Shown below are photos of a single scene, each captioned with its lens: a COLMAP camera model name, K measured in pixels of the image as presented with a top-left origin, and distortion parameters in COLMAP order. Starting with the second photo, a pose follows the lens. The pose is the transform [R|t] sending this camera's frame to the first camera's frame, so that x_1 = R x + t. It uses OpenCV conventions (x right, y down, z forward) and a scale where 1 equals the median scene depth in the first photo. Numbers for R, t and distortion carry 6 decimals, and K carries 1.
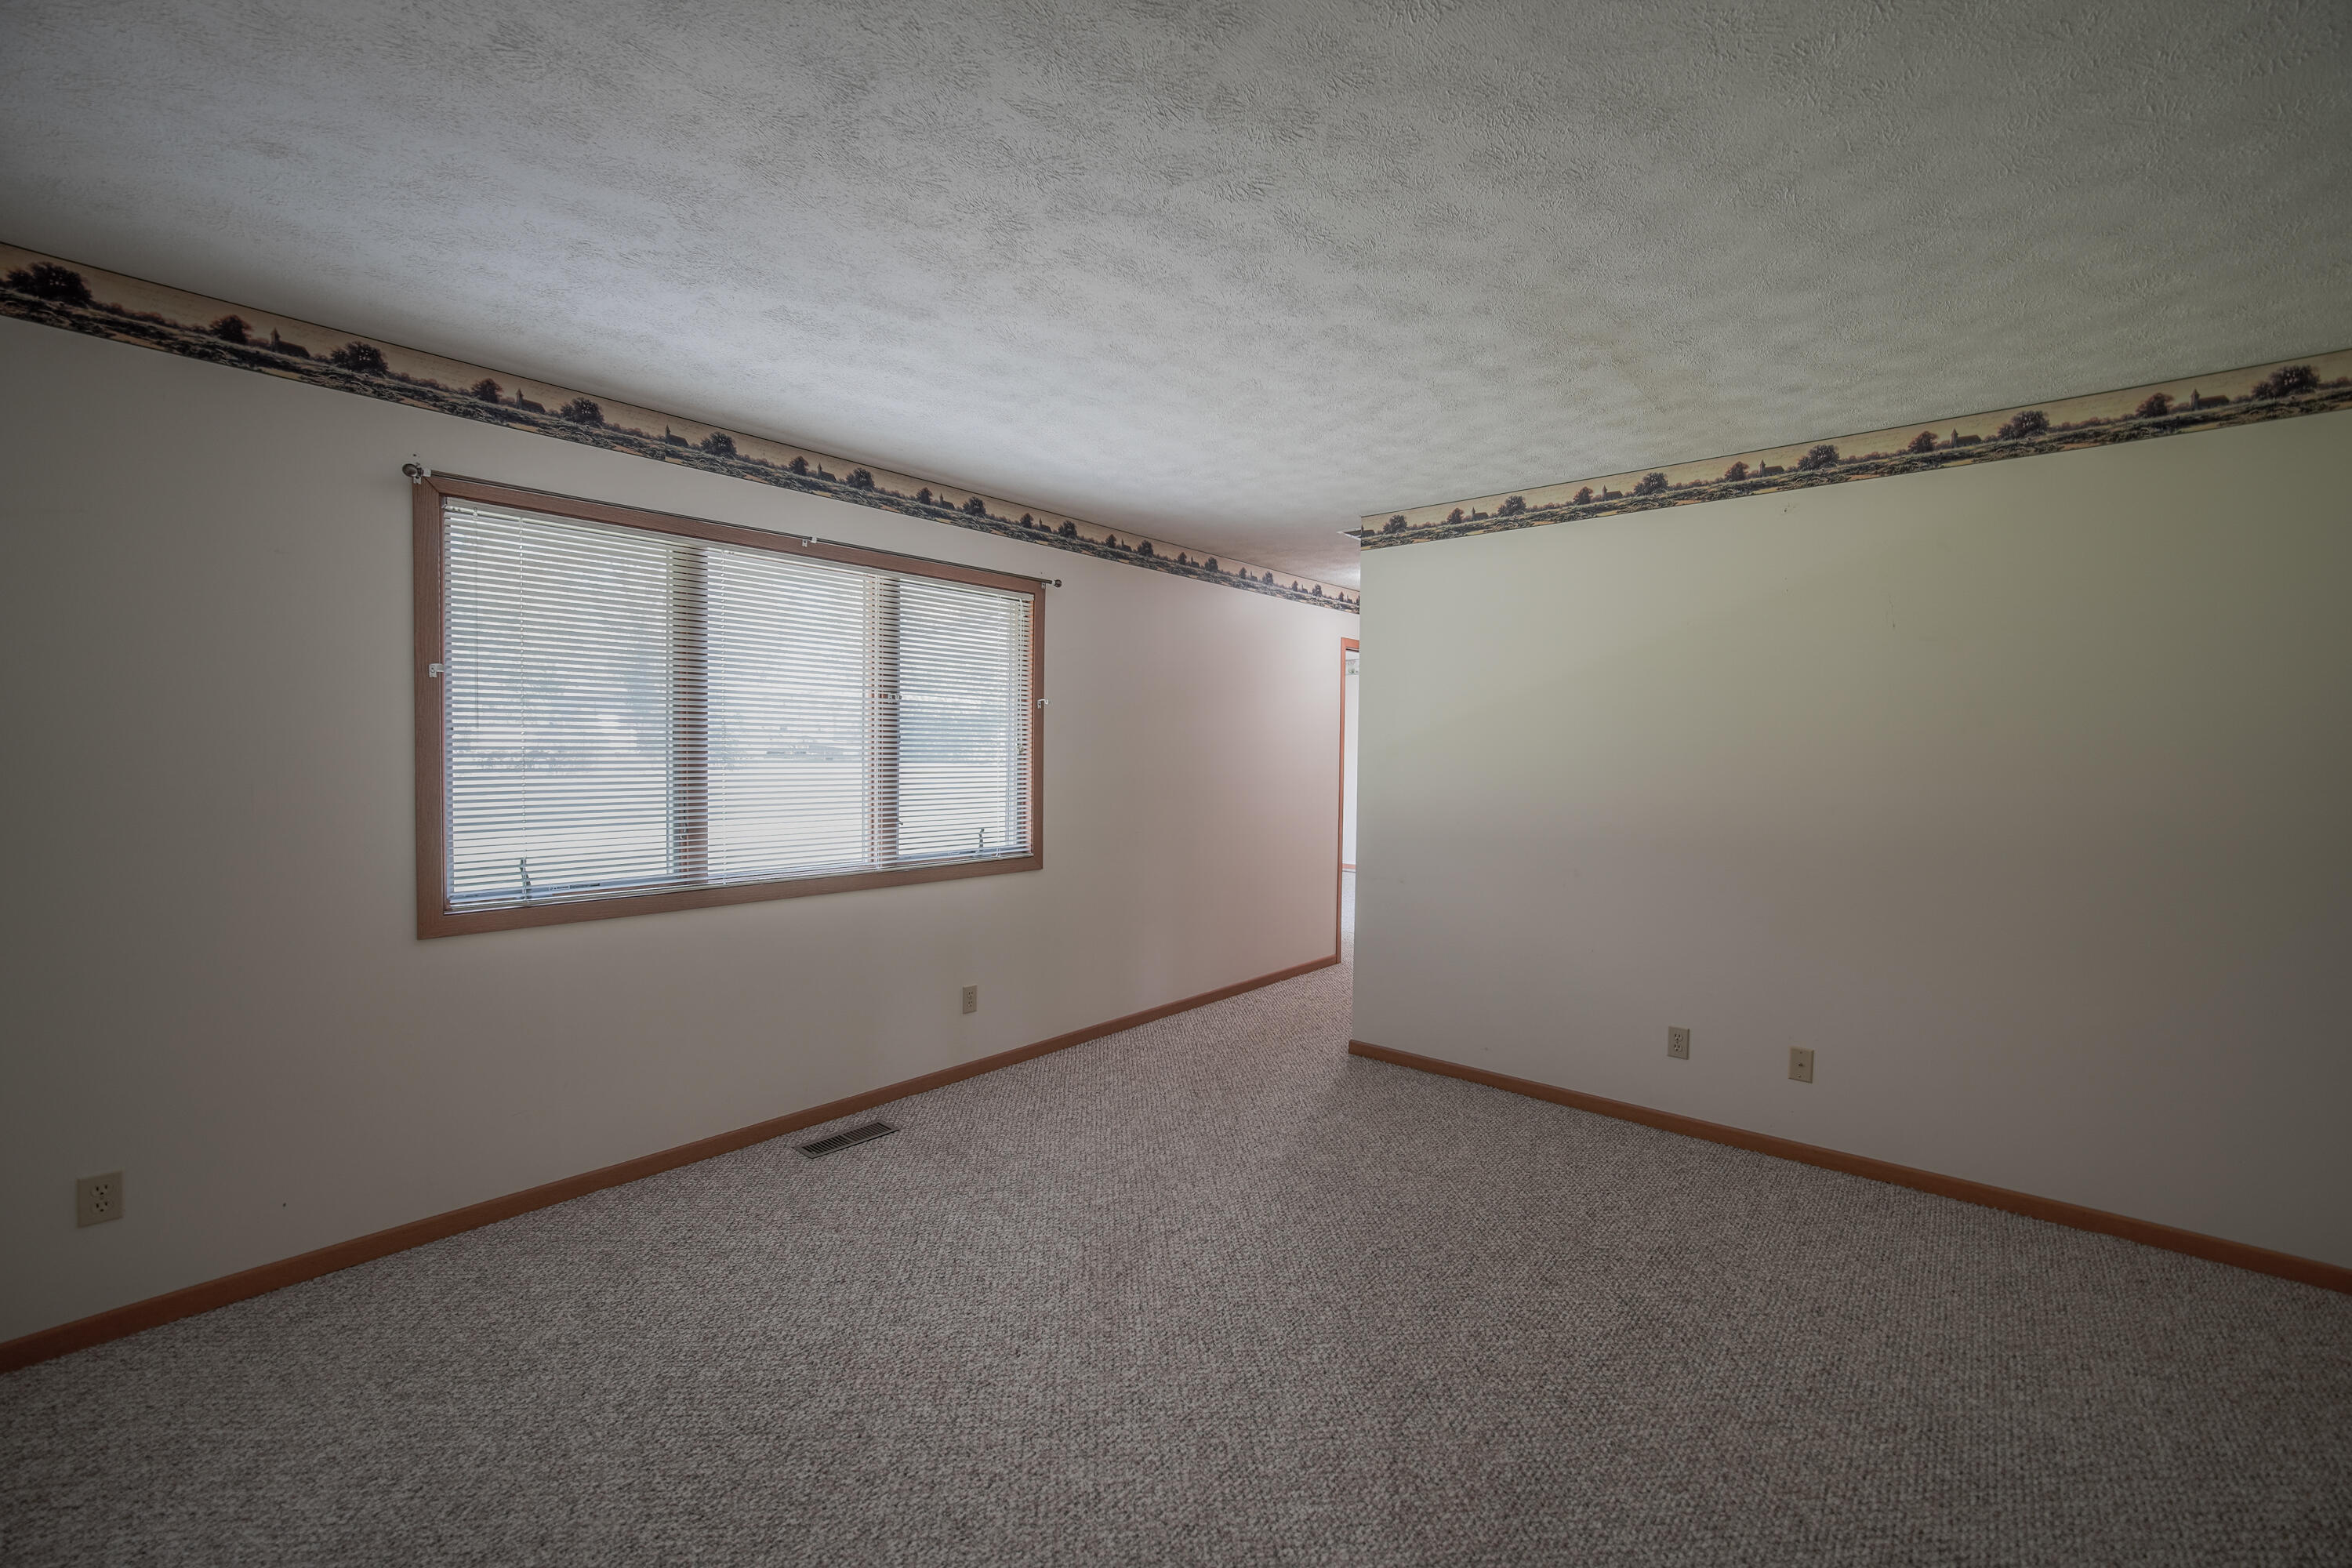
lens RADIAL K [[943.5, 0, 1178.1], [0, 943.5, 773.5], [0, 0, 1]] dist [-0.023994, 0.005611]
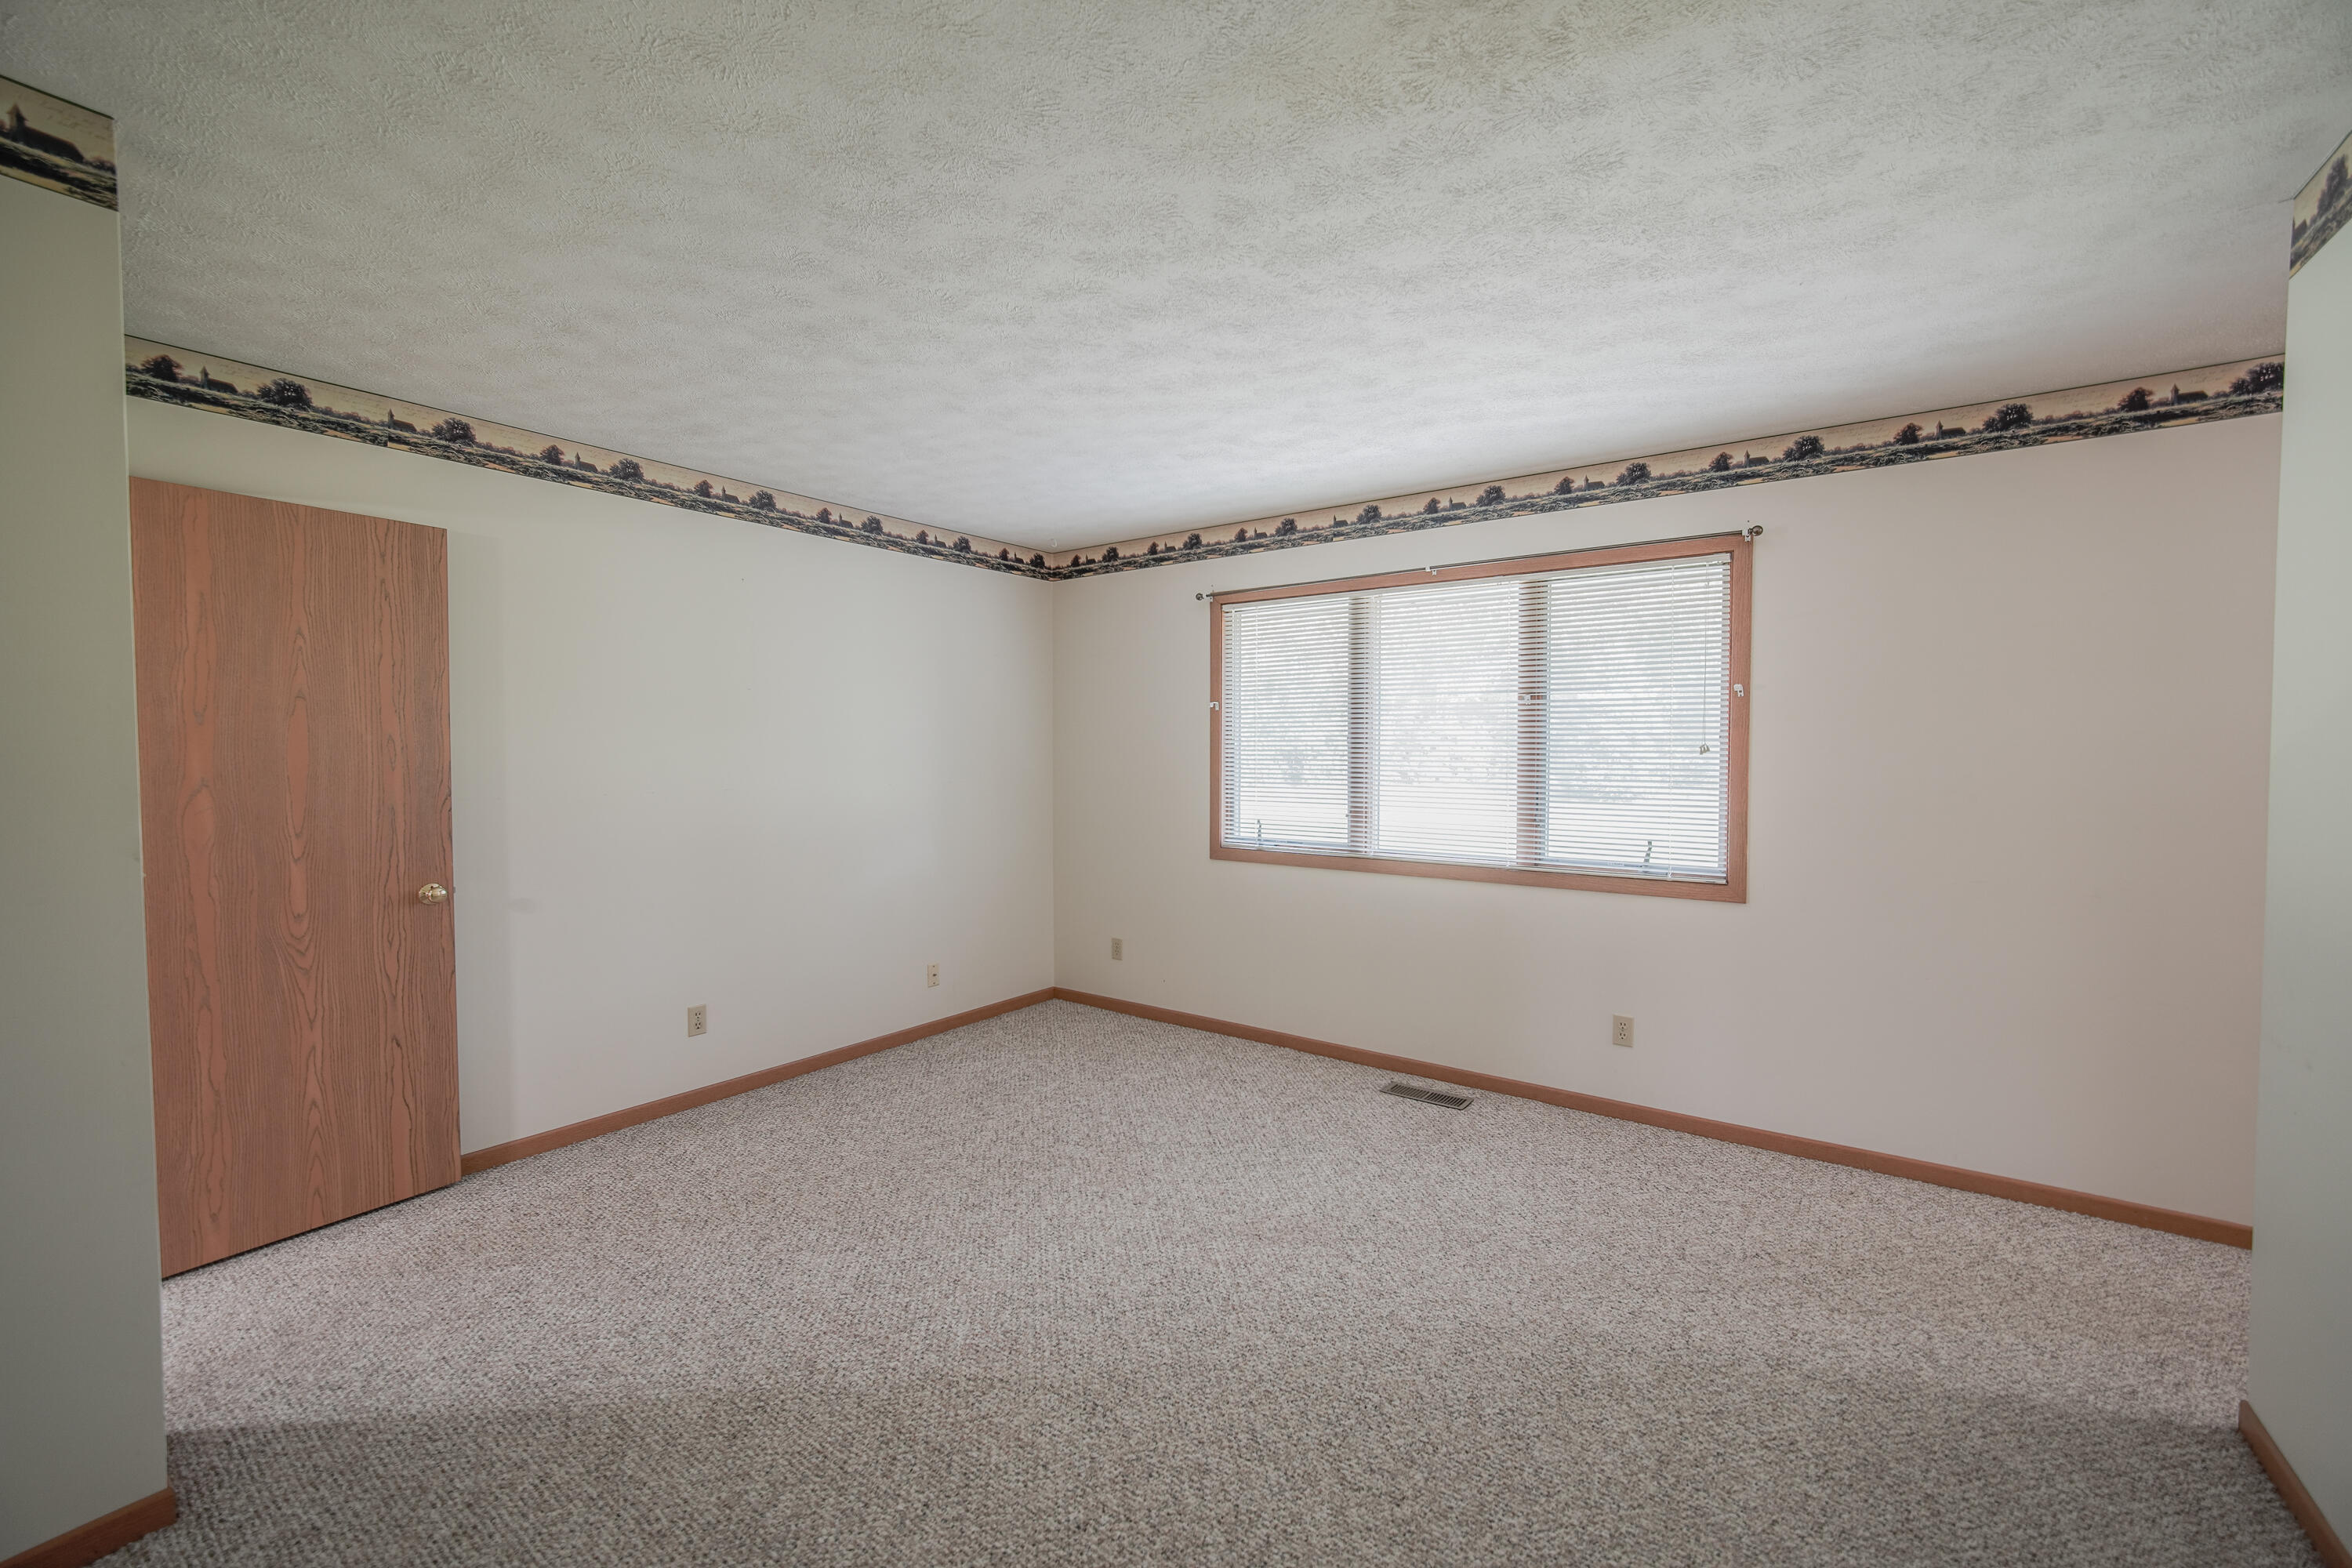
lens RADIAL K [[932.7, 0, 1171.2], [0, 932.7, 778.0], [0, 0, 1]] dist [-0.018750, 0.000411]
pose [[0.087577, 0.021839, -0.995918, 0.763945], [-0.024670, 0.999501, 0.019748, -0.007117], [0.995852, 0.022839, 0.088072, 0.619335]]
